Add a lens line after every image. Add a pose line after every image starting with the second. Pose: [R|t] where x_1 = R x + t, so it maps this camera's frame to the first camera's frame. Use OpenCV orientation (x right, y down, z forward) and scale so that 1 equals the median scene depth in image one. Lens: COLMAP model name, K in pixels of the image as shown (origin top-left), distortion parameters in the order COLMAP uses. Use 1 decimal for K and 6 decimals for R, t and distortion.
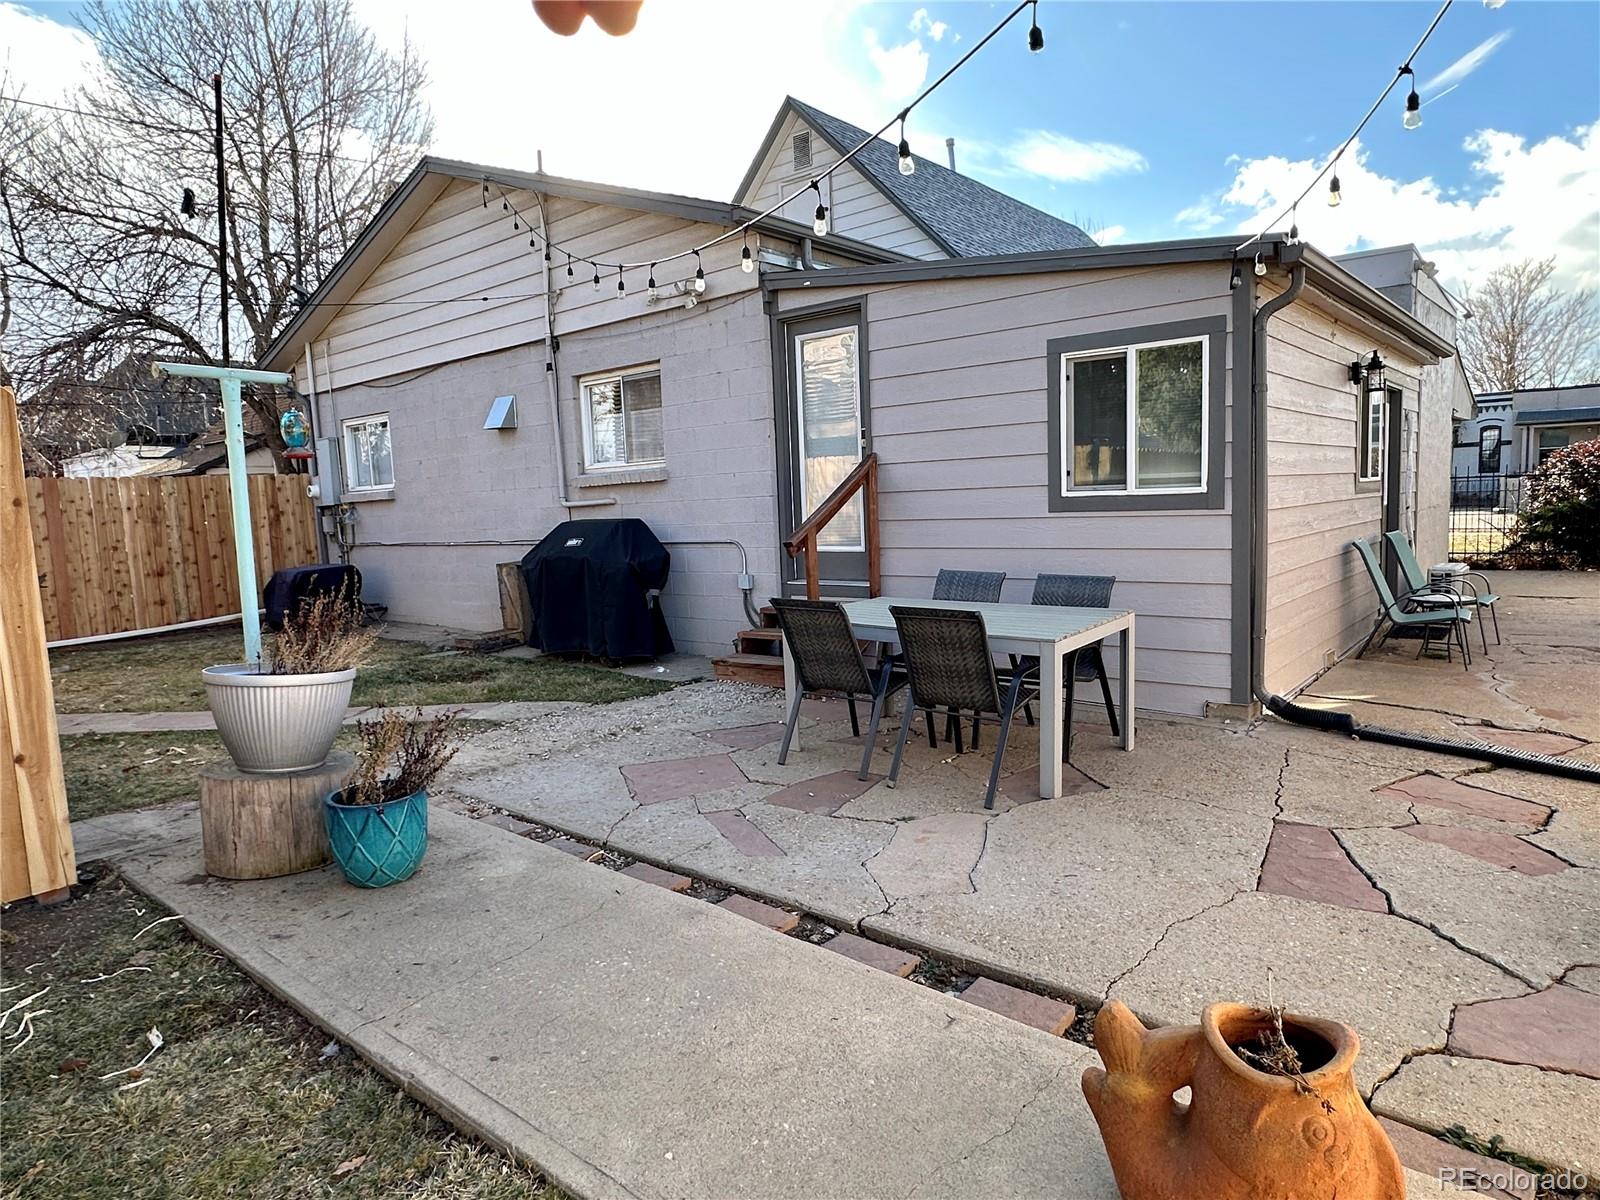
lens RADIAL K [[968.3, 0, 803.6], [0, 968.3, 600.4], [0, 0, 1]] dist [-0.002206, -0.001263]
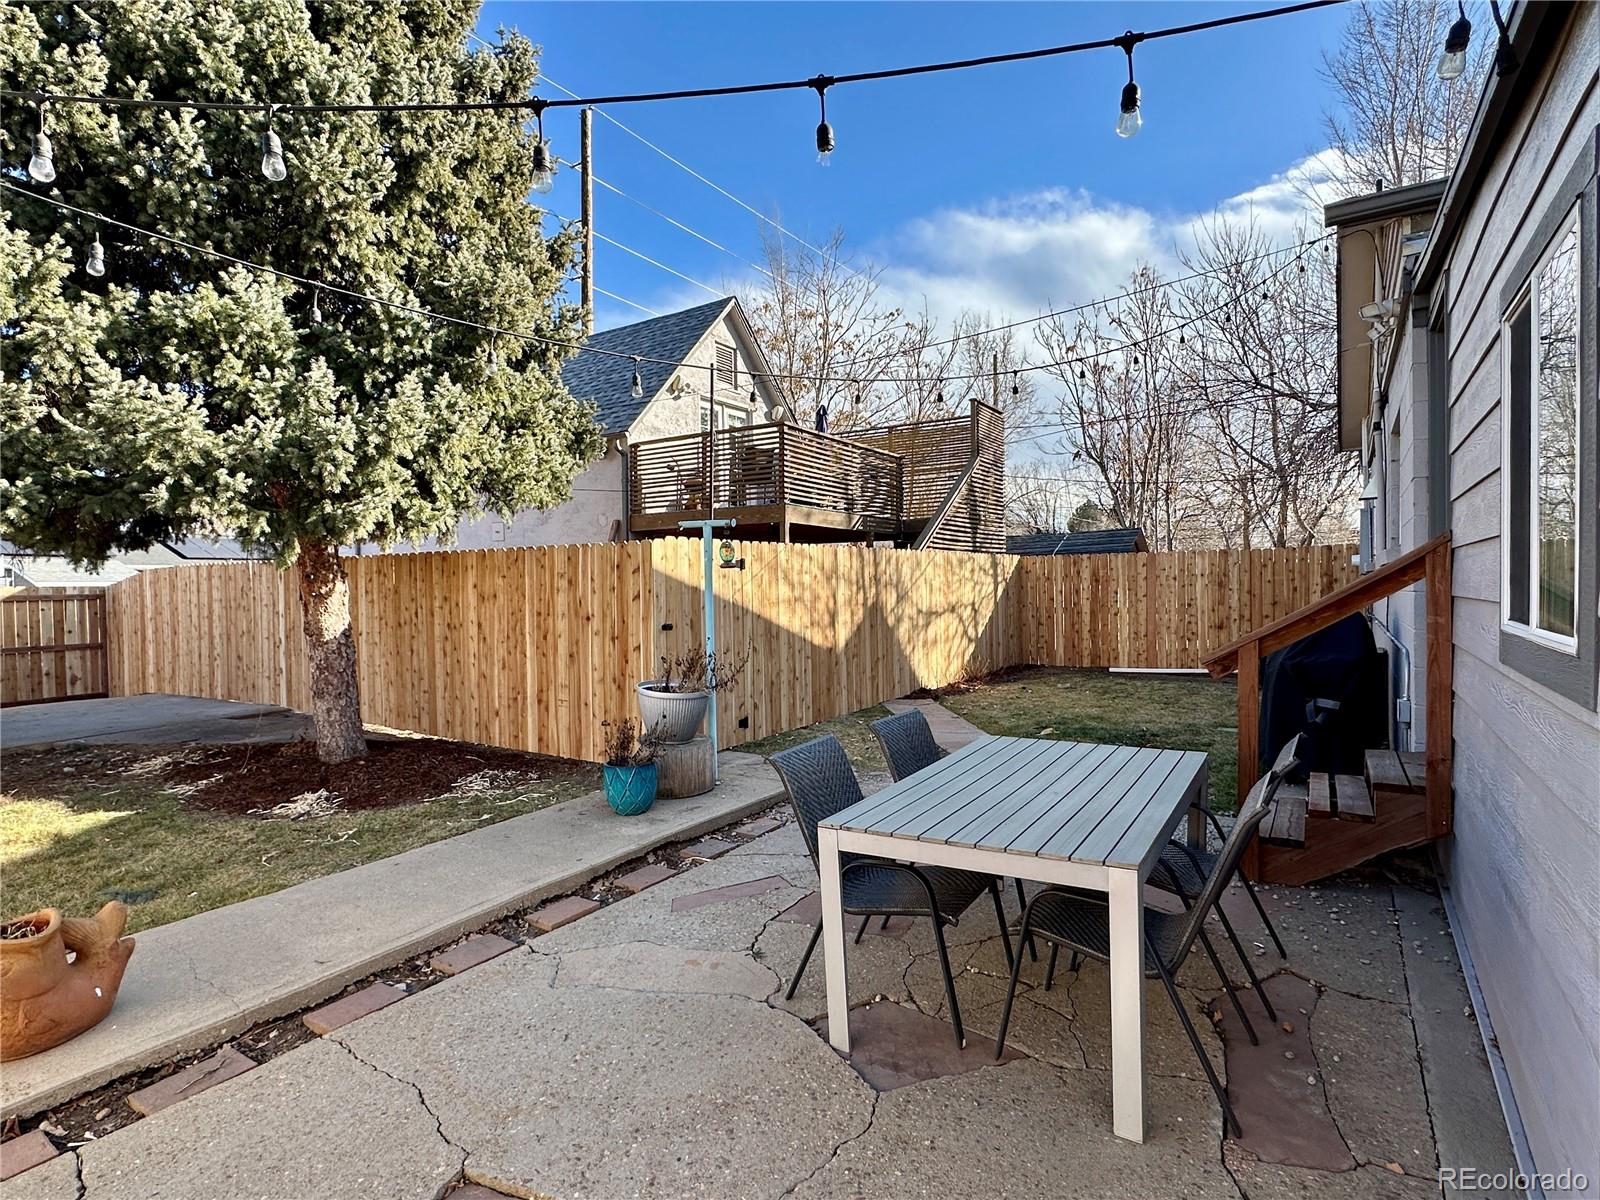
lens RADIAL K [[821.9, 0, 797.7], [0, 821.9, 595.6], [0, 0, 1]] dist [-0.000116, -0.001330]
pose [[0.110621, 0.047785, -0.992713, 0.339321], [-0.092404, 0.995011, 0.037598, -0.059858], [0.989558, 0.087572, 0.114485, 0.348902]]
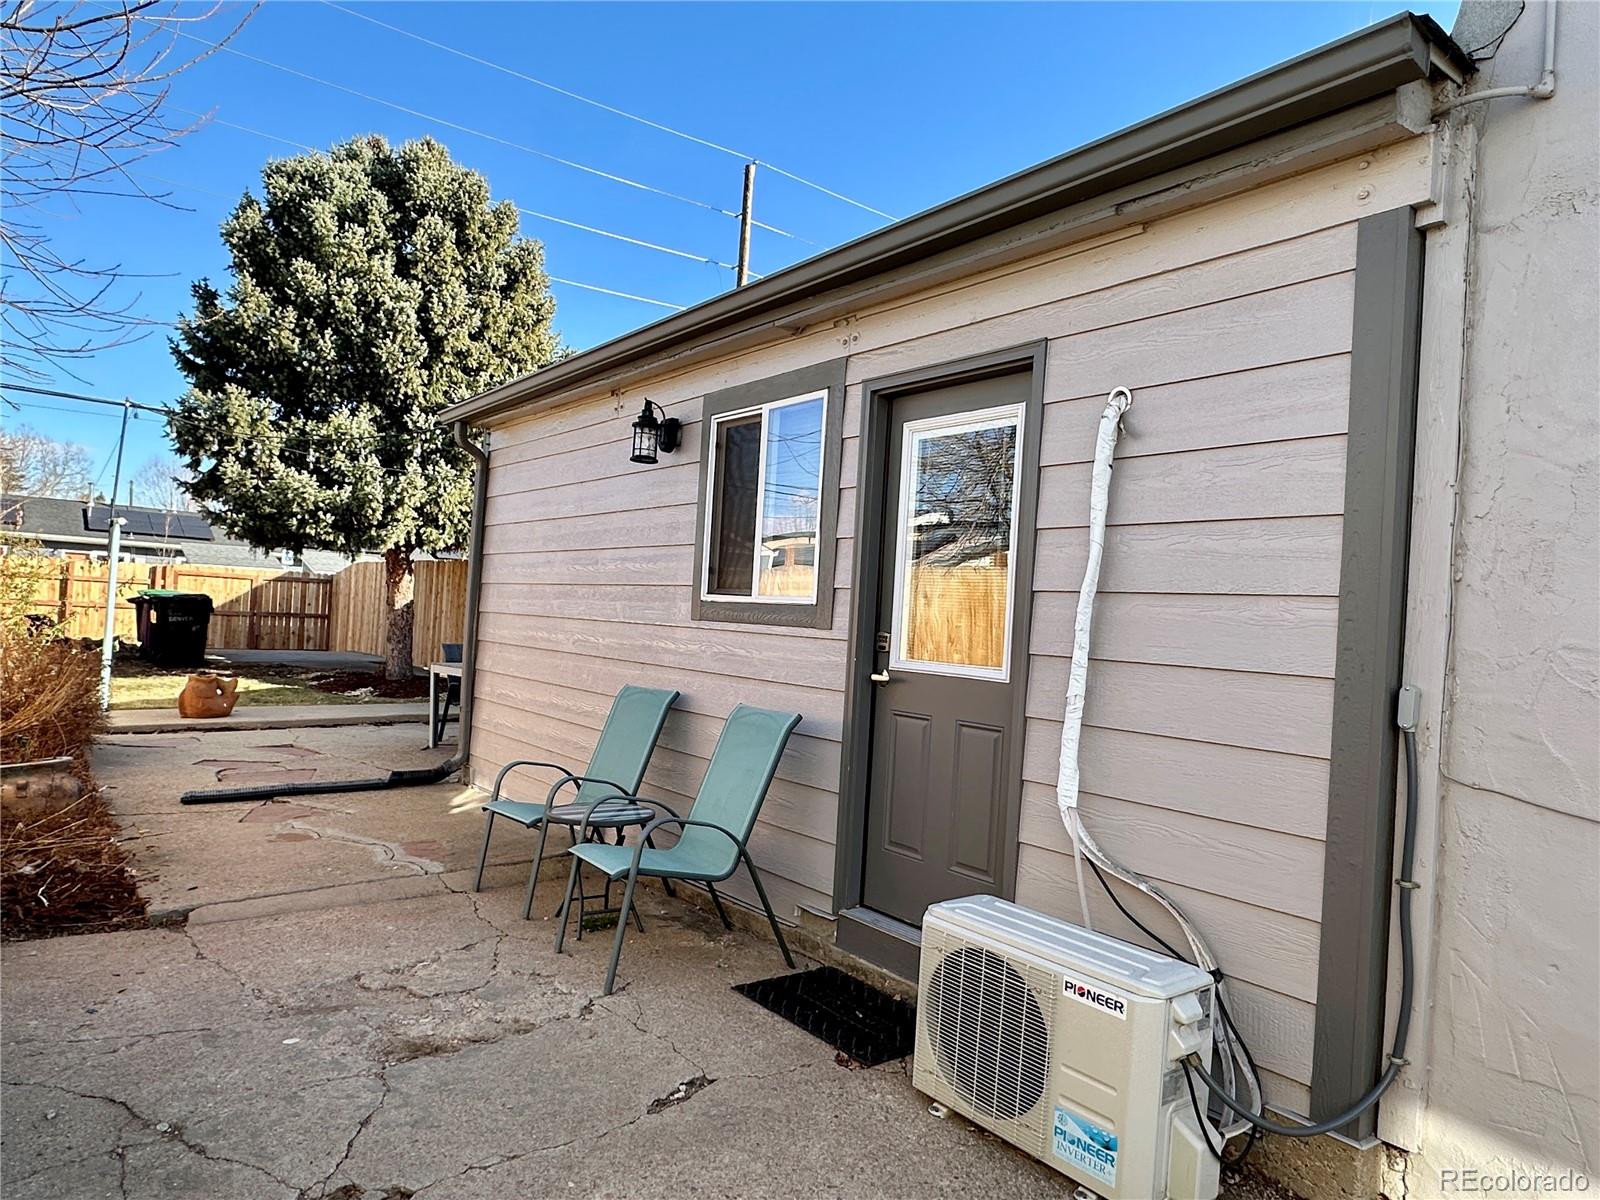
lens RADIAL K [[1031.6, 0, 790.8], [0, 1031.6, 601.4], [0, 0, 1]] dist [0.024736, 0.001445]
pose [[-0.238135, 0.007124, -0.971206, 1.016462], [-0.151884, 0.987397, 0.044484, -0.131422], [0.959283, 0.158103, -0.234051, 1.033389]]
